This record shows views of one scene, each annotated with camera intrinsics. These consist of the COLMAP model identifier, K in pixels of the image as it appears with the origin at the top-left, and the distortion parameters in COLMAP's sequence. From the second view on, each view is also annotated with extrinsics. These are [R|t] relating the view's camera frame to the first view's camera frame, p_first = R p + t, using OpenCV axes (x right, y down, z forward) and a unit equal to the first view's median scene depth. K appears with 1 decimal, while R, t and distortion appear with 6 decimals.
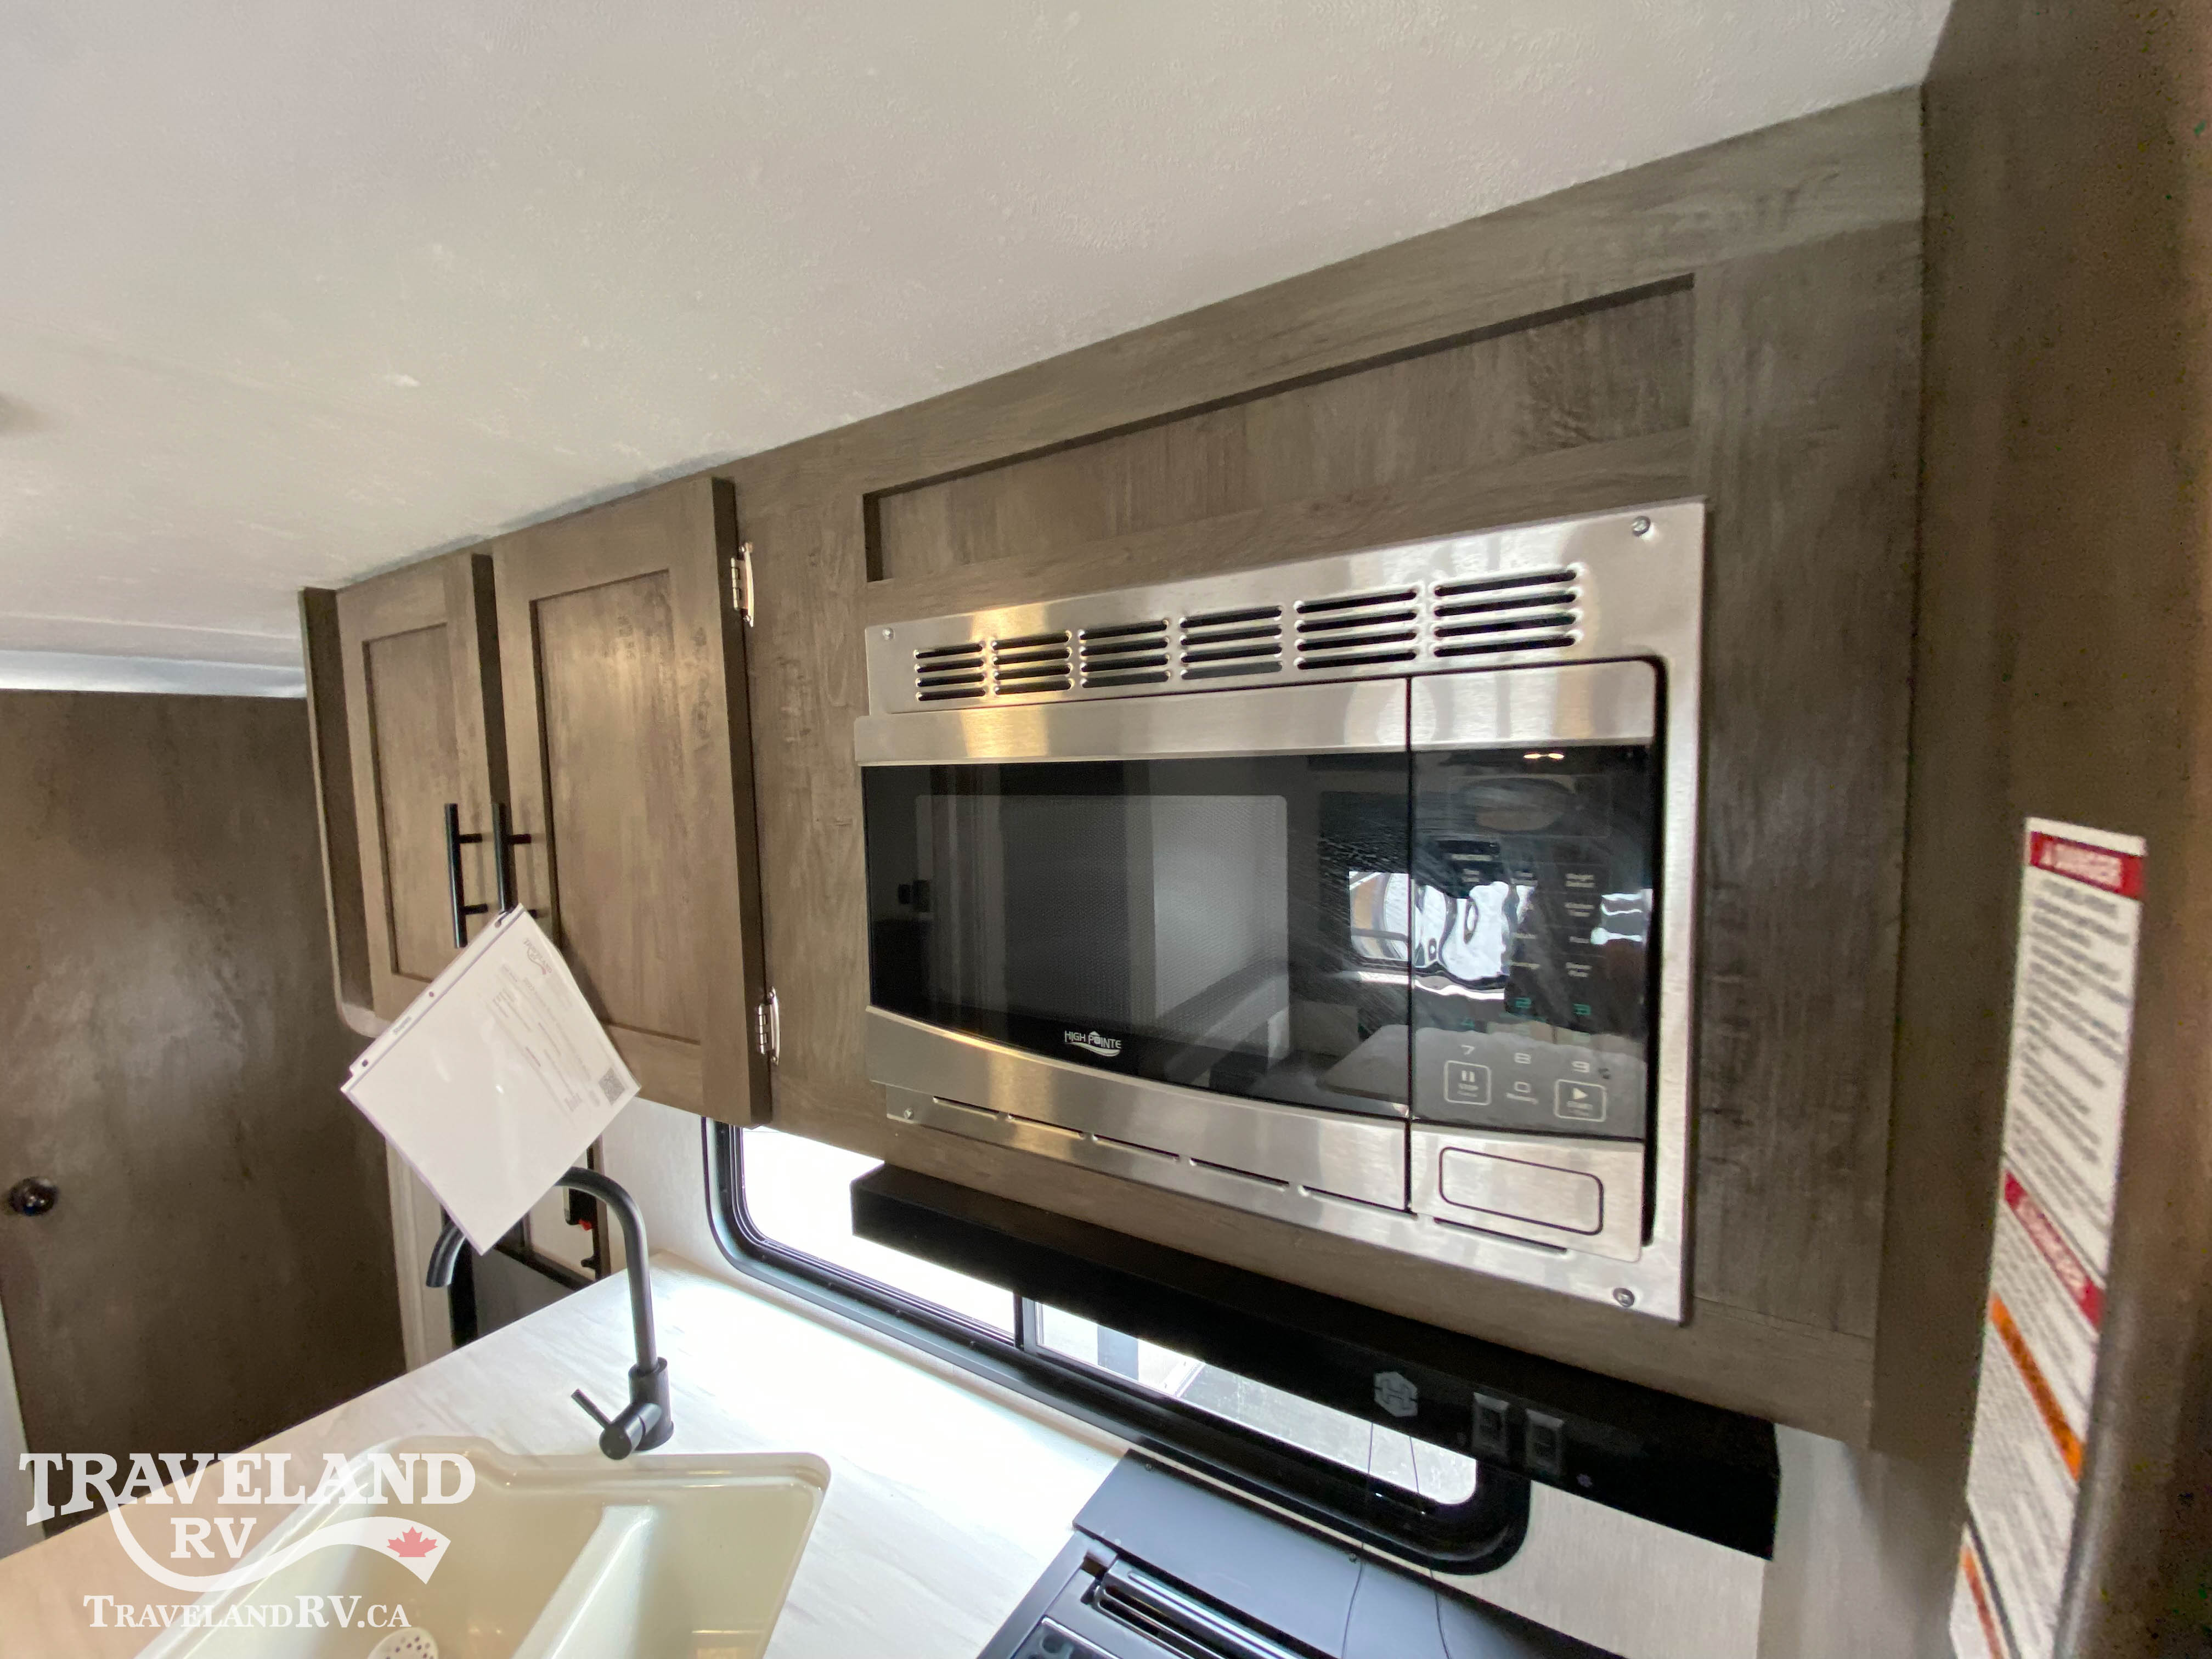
lens RADIAL K [[894.8, 0, 1114.6], [0, 894.8, 808.8], [0, 0, 1]] dist [0.004661, -0.011751]
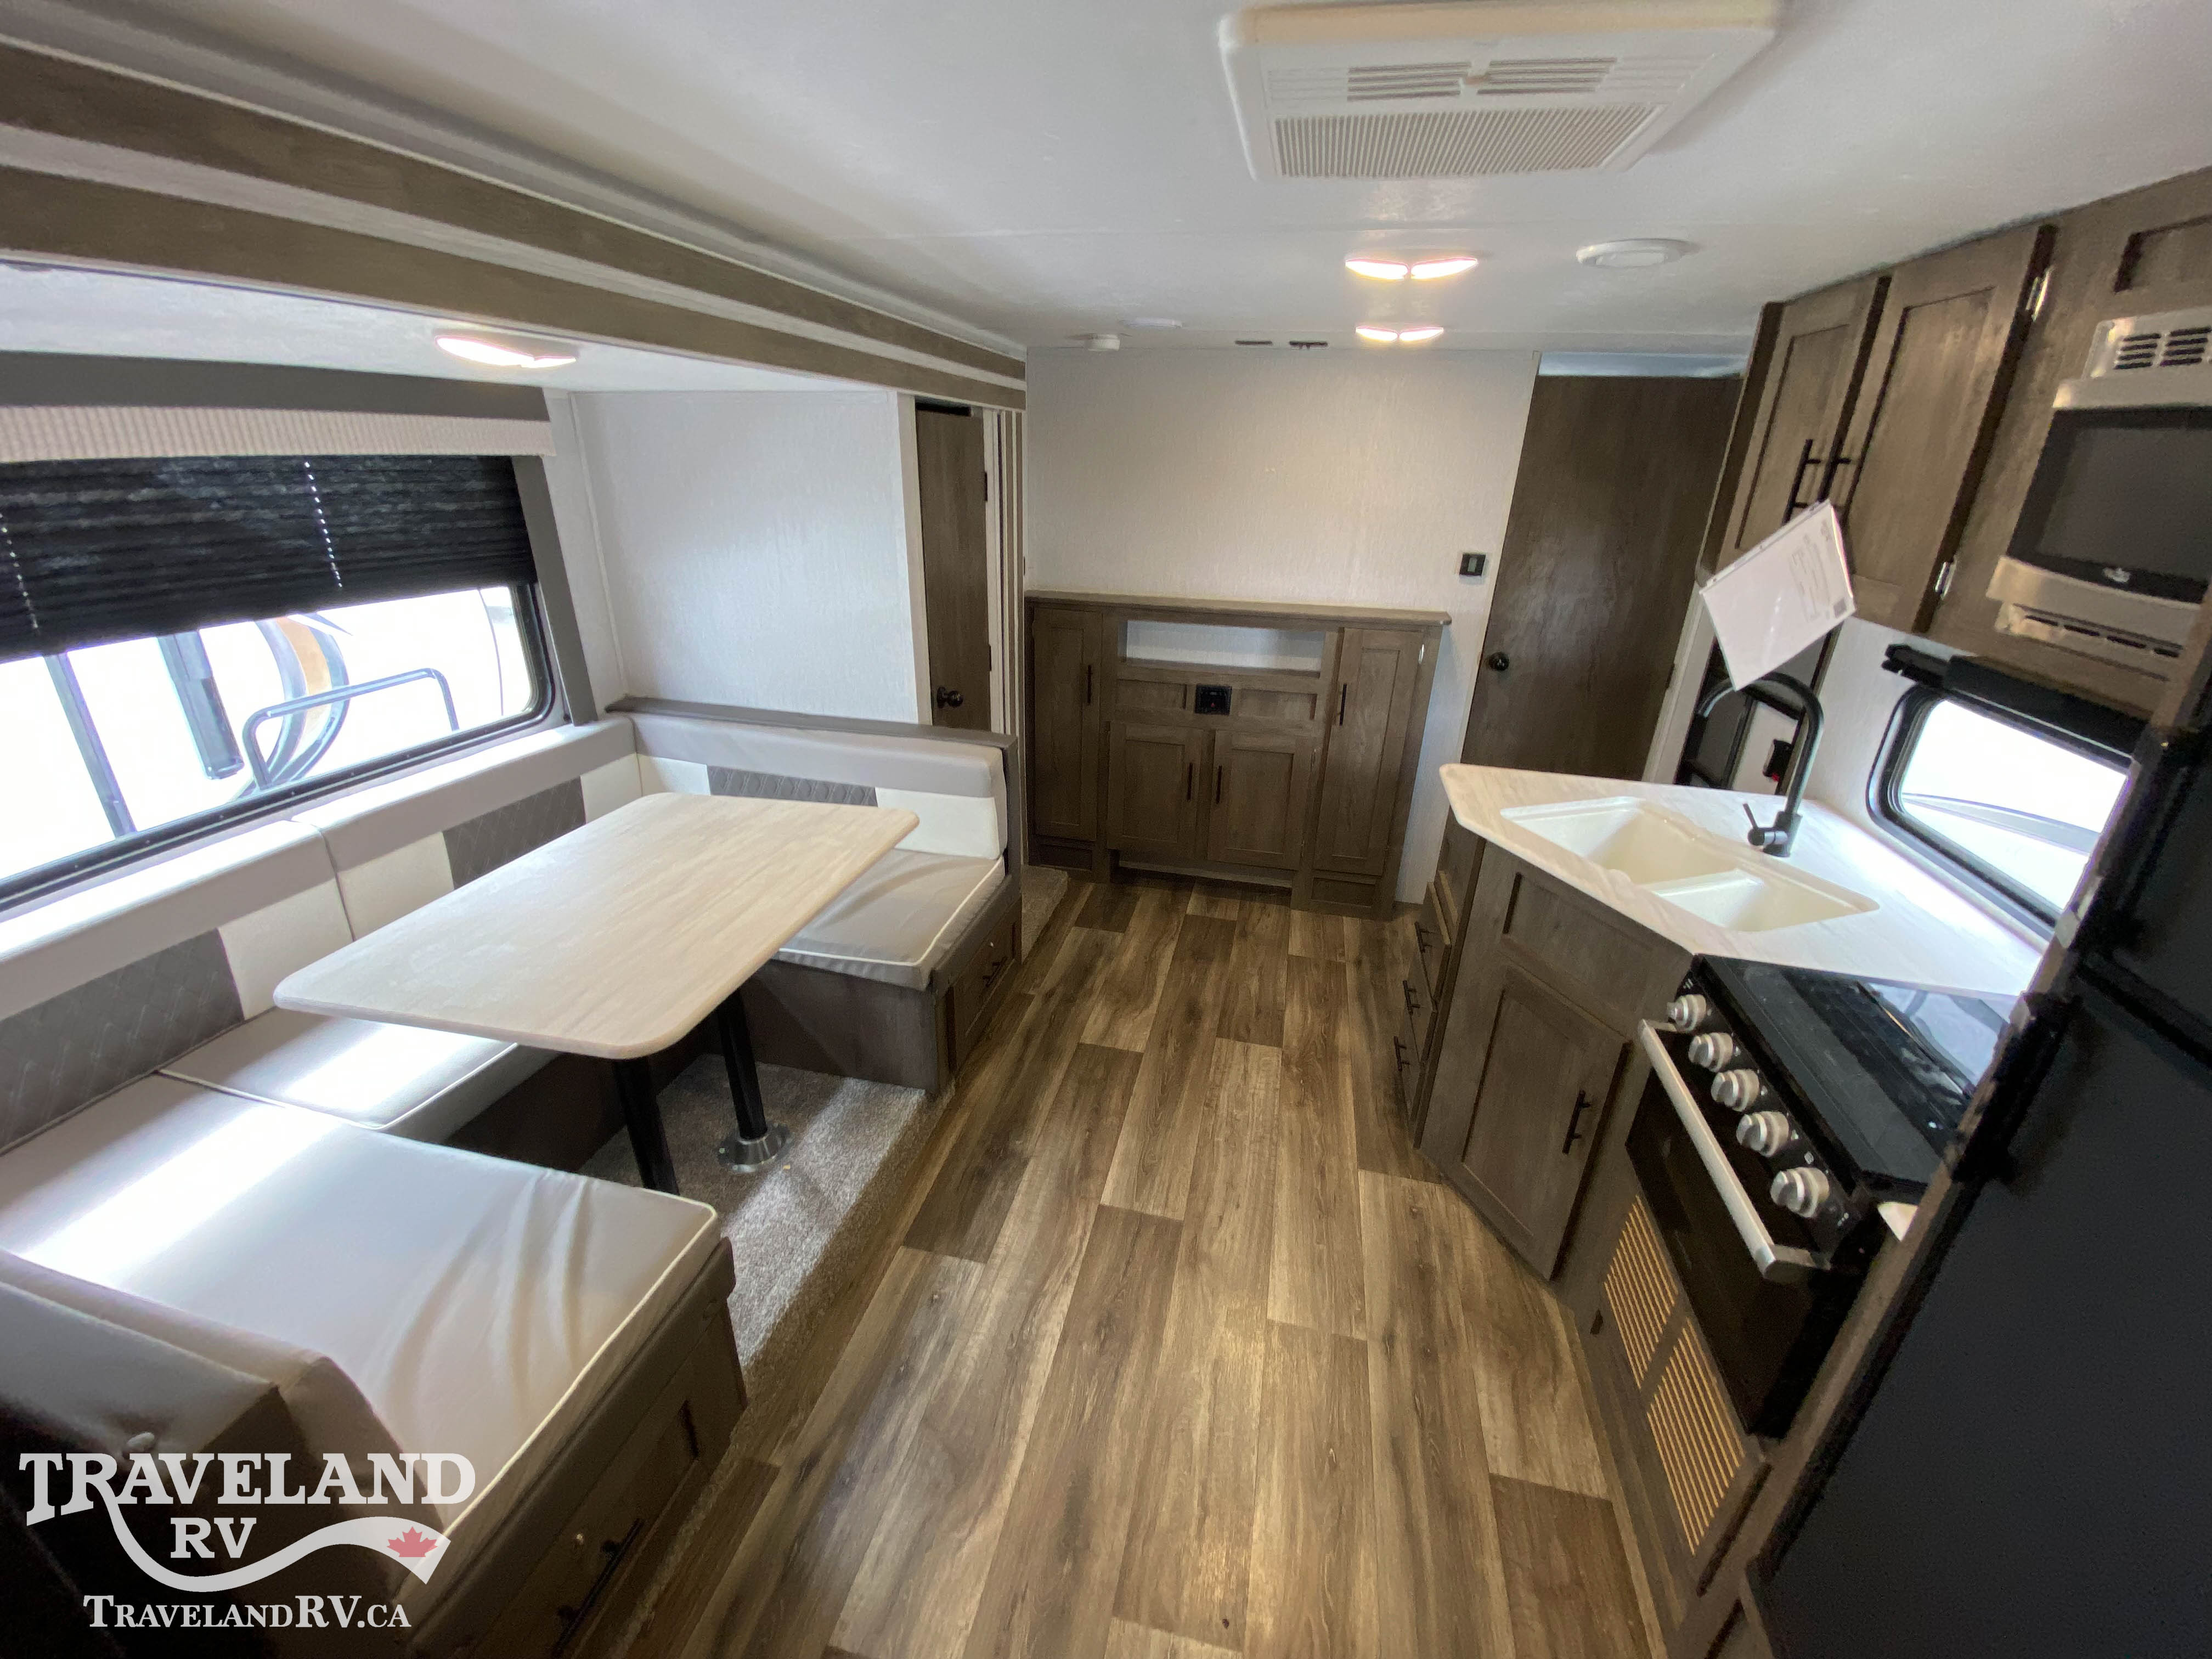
lens RADIAL K [[894.8, 0, 1087.5], [0, 894.8, 826.7], [0, 0, 1]] dist [0.004661, -0.011751]
pose [[0.300733, 0.401521, -0.865067, 0.693634], [-0.082010, 0.914584, 0.395994, 0.123375], [0.950176, -0.048145, 0.307974, -0.986972]]
